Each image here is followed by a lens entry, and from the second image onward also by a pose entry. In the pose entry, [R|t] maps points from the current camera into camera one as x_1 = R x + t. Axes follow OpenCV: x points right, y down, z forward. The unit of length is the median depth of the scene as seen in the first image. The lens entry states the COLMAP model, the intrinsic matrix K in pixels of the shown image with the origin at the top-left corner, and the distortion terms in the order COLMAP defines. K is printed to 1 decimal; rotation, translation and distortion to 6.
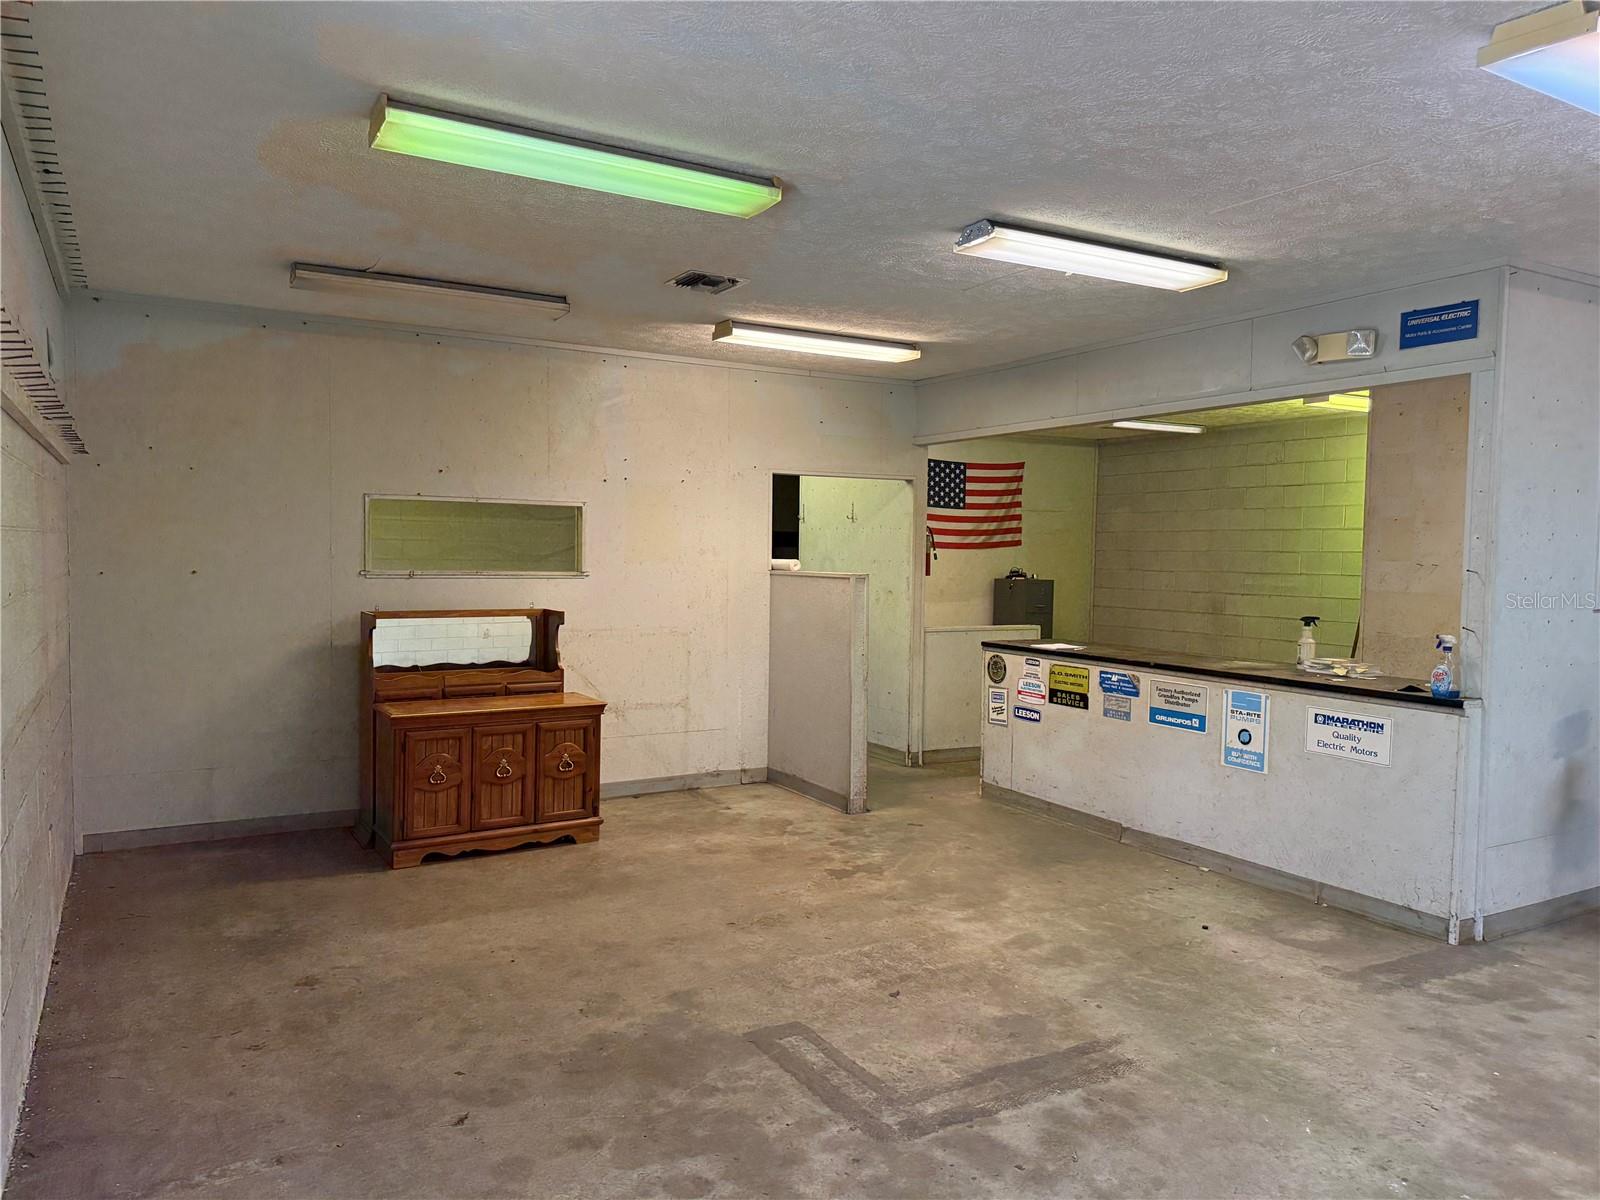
lens RADIAL K [[1123.1, 0, 777.2], [0, 1123.1, 596.4], [0, 0, 1]] dist [0.041075, -0.050946]
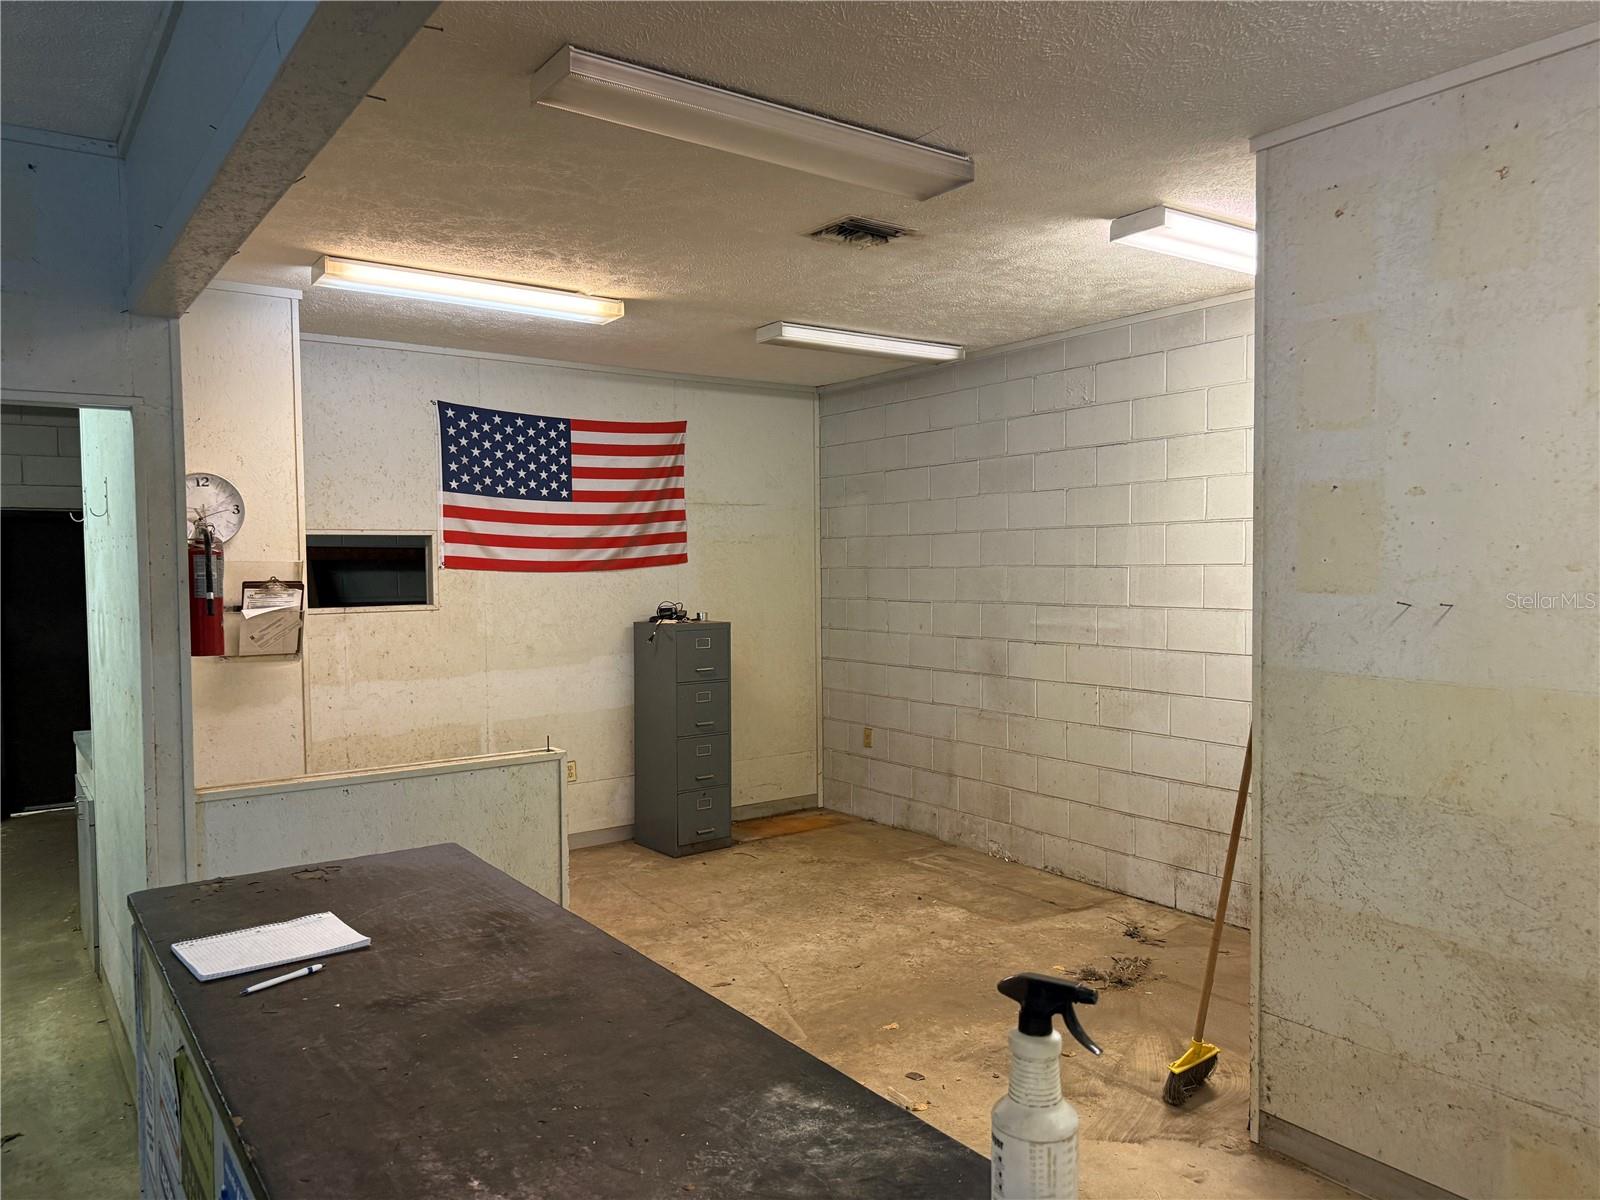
lens RADIAL K [[1123.1, 0, 801.4], [0, 1123.1, 610.7], [0, 0, 1]] dist [0.041075, -0.050946]
pose [[0.991943, -0.026979, 0.123780, 0.814056], [0.026613, 0.999635, 0.004610, -0.084998], [-0.123859, -0.001279, 0.992299, 1.633503]]
